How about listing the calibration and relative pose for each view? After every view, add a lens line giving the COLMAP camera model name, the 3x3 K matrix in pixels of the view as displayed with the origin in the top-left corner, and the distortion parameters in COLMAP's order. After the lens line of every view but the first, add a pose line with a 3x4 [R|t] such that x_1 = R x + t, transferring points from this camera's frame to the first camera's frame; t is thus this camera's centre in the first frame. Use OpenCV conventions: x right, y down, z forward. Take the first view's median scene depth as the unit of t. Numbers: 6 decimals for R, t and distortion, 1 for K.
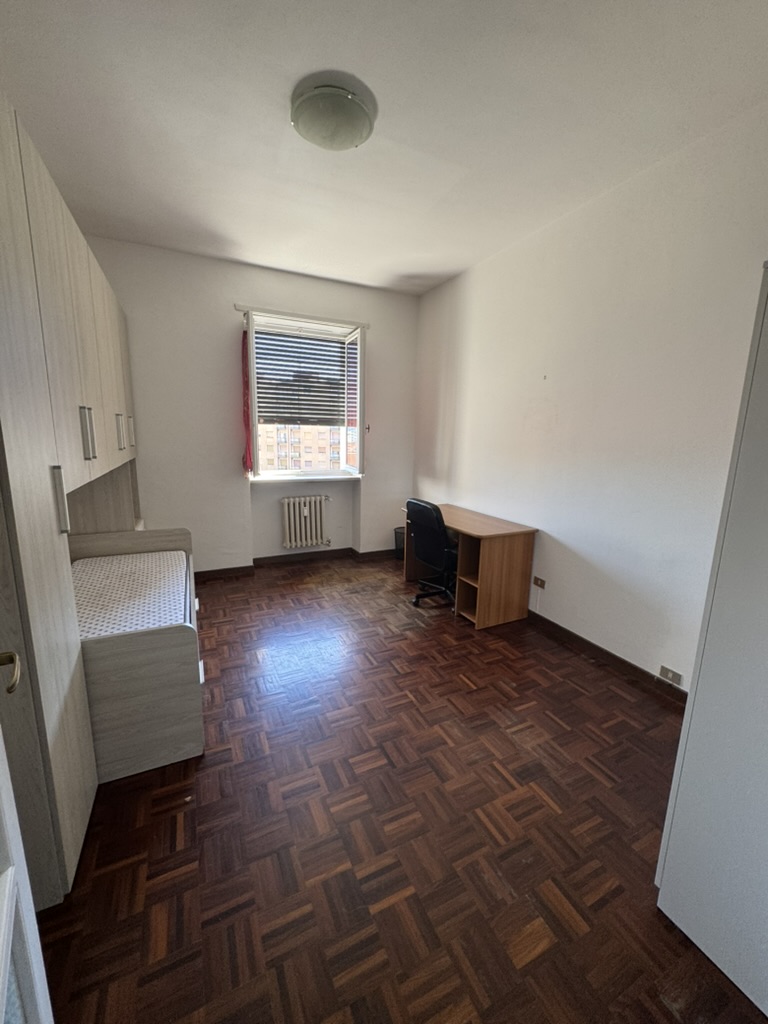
lens RADIAL K [[407.0, 0, 386.4], [0, 407.0, 510.7], [0, 0, 1]] dist [-0.001258, 0.000176]
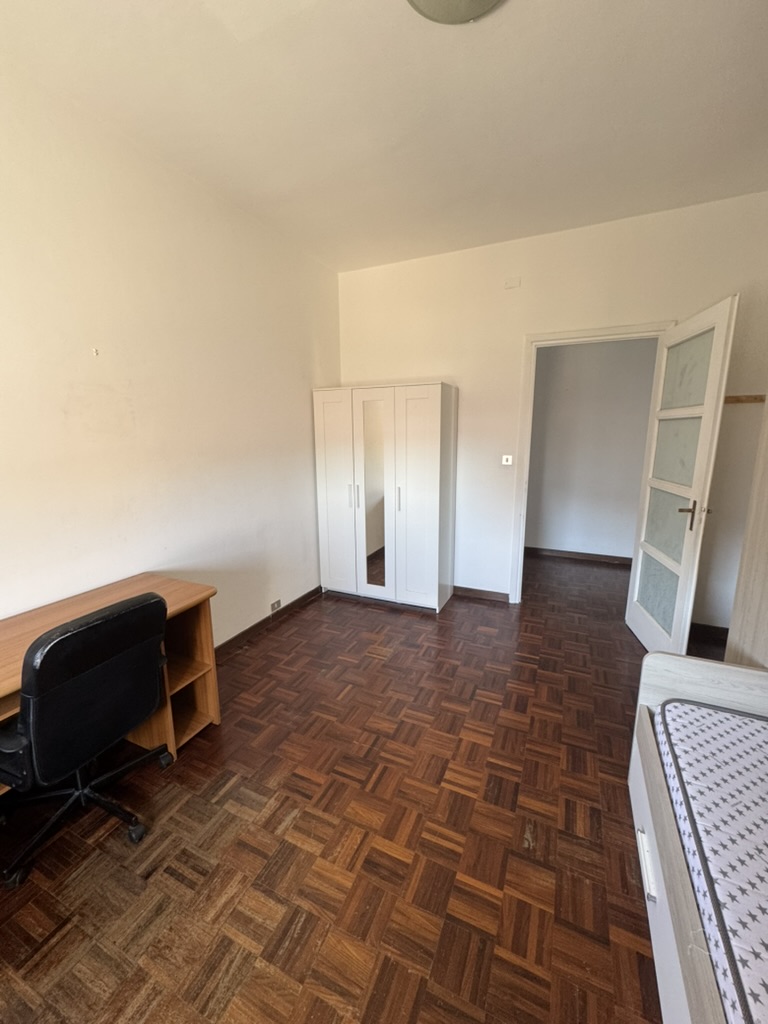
lens RADIAL K [[407.0, 0, 386.4], [0, 407.0, 510.7], [0, 0, 1]] dist [-0.001258, 0.000176]
pose [[-0.634136, -0.166179, 0.755153, -0.516406], [0.135331, 0.937704, 0.319995, -0.282026], [-0.761286, 0.305116, -0.572143, 1.308149]]
